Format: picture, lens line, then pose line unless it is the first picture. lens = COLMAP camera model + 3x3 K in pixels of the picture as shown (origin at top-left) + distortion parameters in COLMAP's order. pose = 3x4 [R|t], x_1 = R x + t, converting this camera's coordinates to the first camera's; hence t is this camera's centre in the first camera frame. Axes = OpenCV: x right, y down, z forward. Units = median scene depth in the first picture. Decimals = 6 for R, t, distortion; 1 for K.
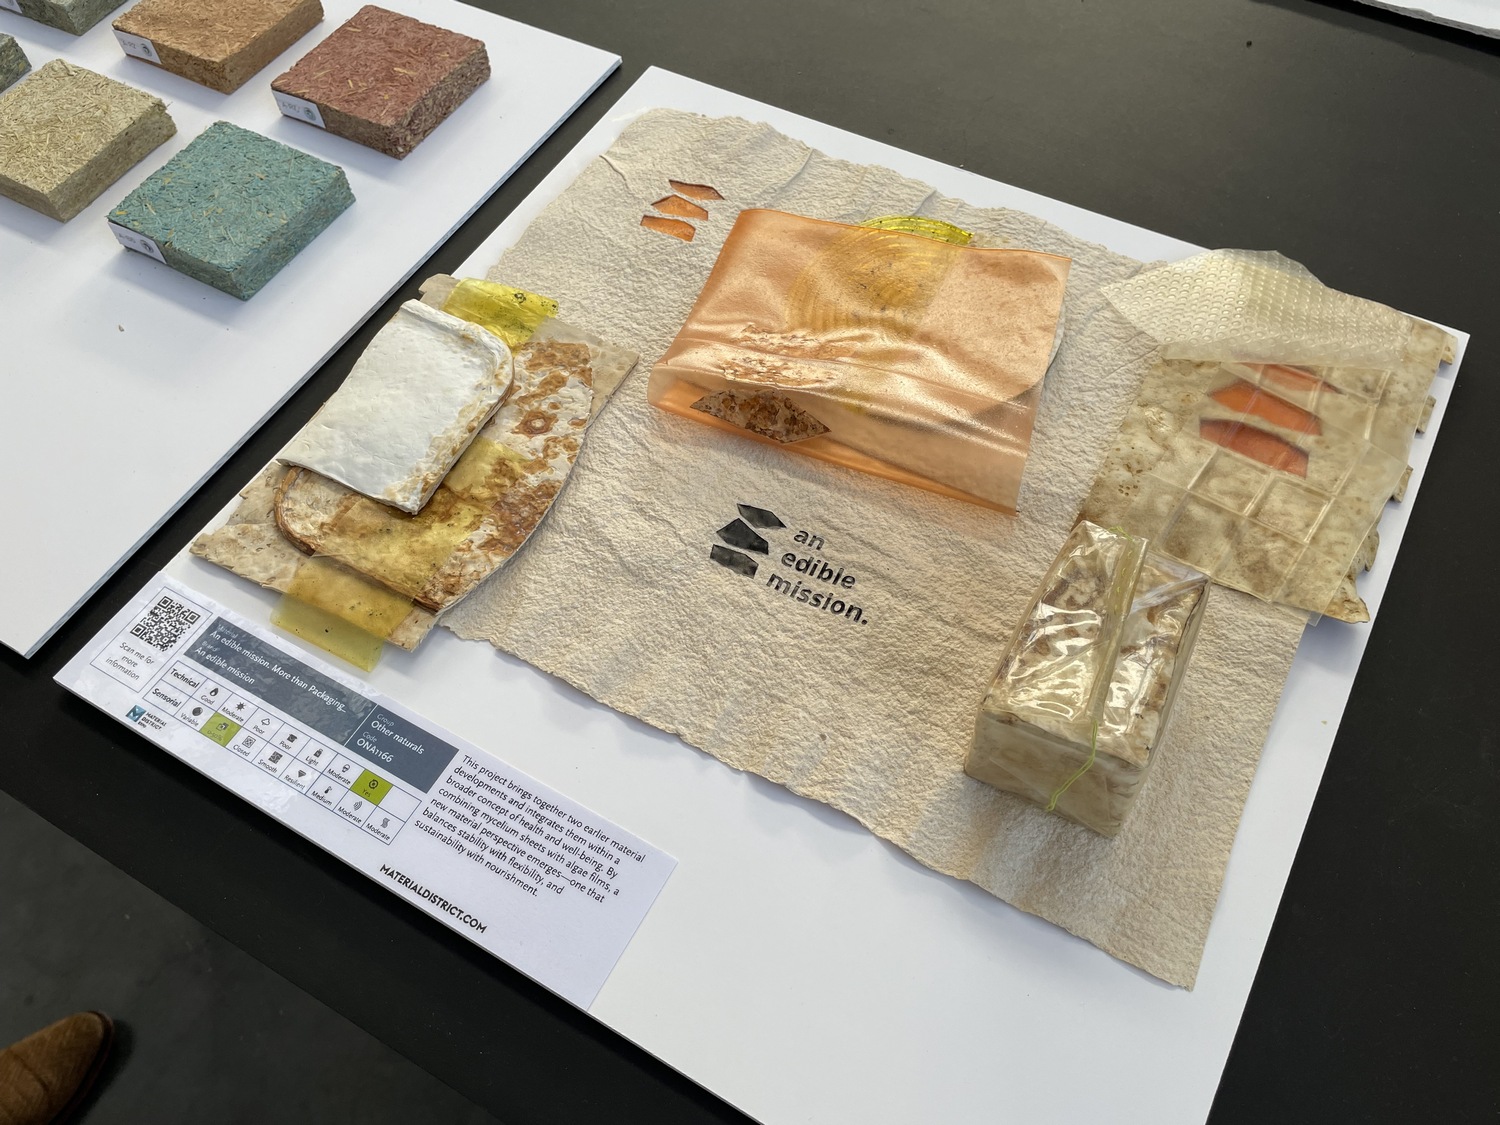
lens RADIAL K [[1097.5, 0, 779.2], [0, 1097.5, 537.0], [0, 0, 1]] dist [0.081130, -0.106913]
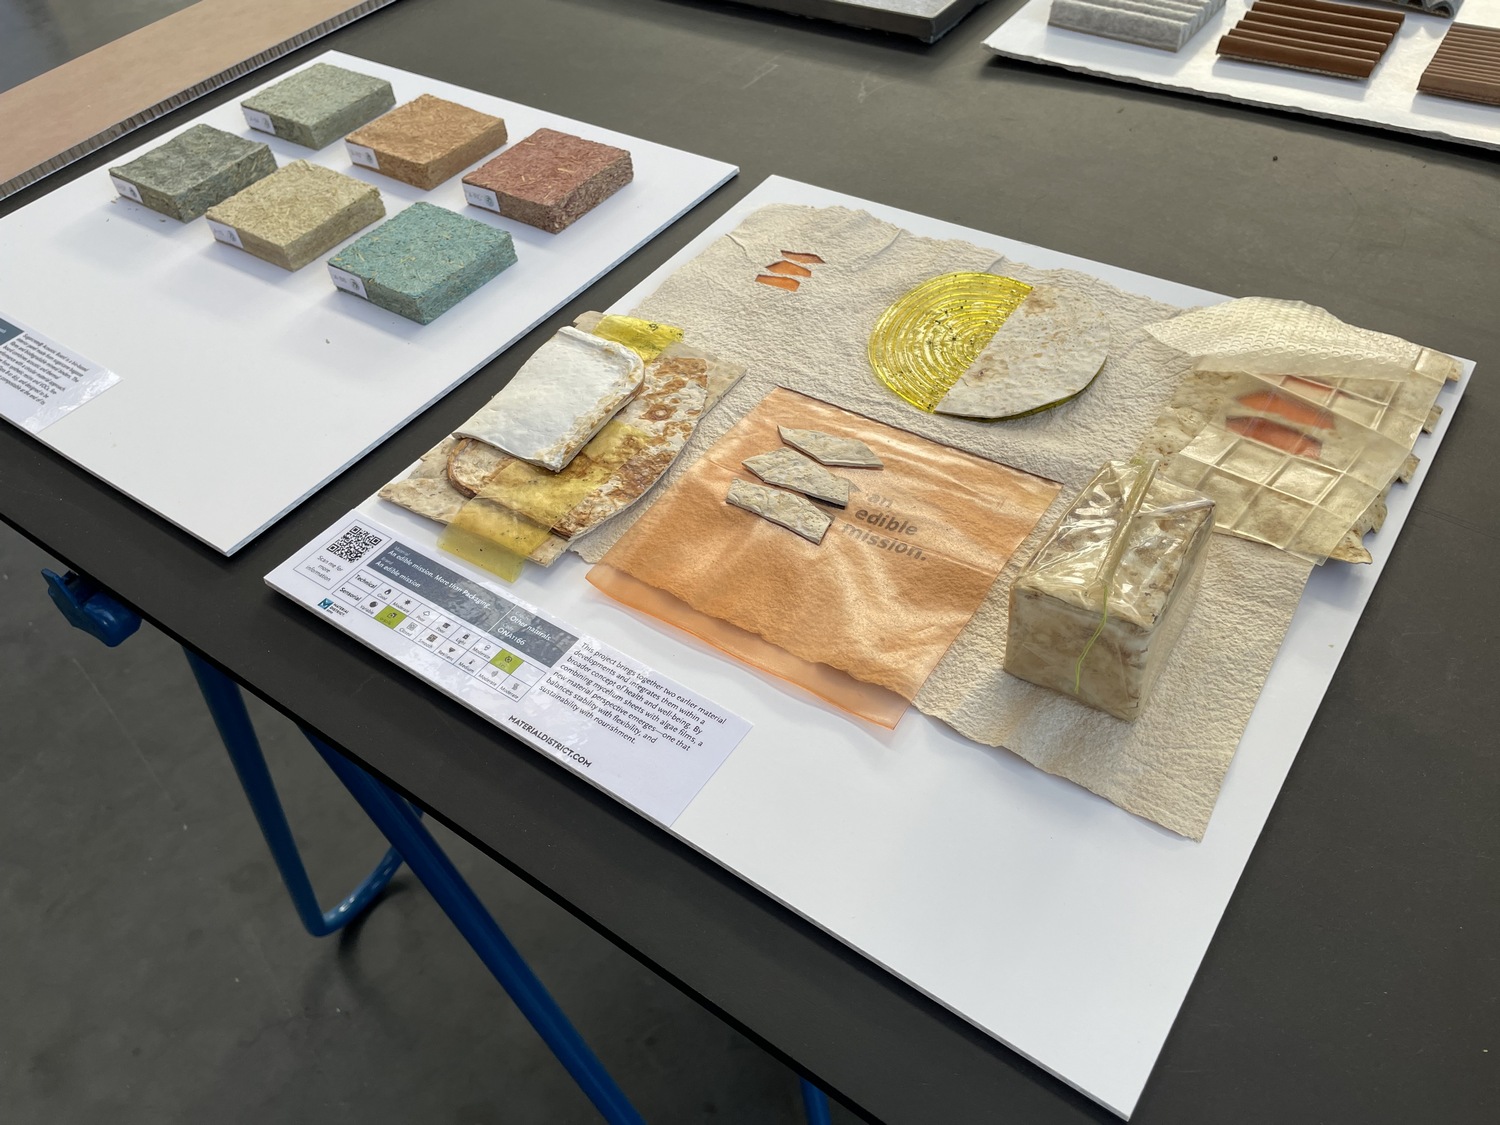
lens RADIAL K [[1097.5, 0, 779.2], [0, 1097.5, 537.0], [0, 0, 1]] dist [0.081130, -0.106913]
pose [[0.994254, 0.033998, -0.101501, 0.041368], [-0.052309, 0.981608, -0.183600, 0.268255], [0.093393, 0.187855, 0.977747, -0.157439]]
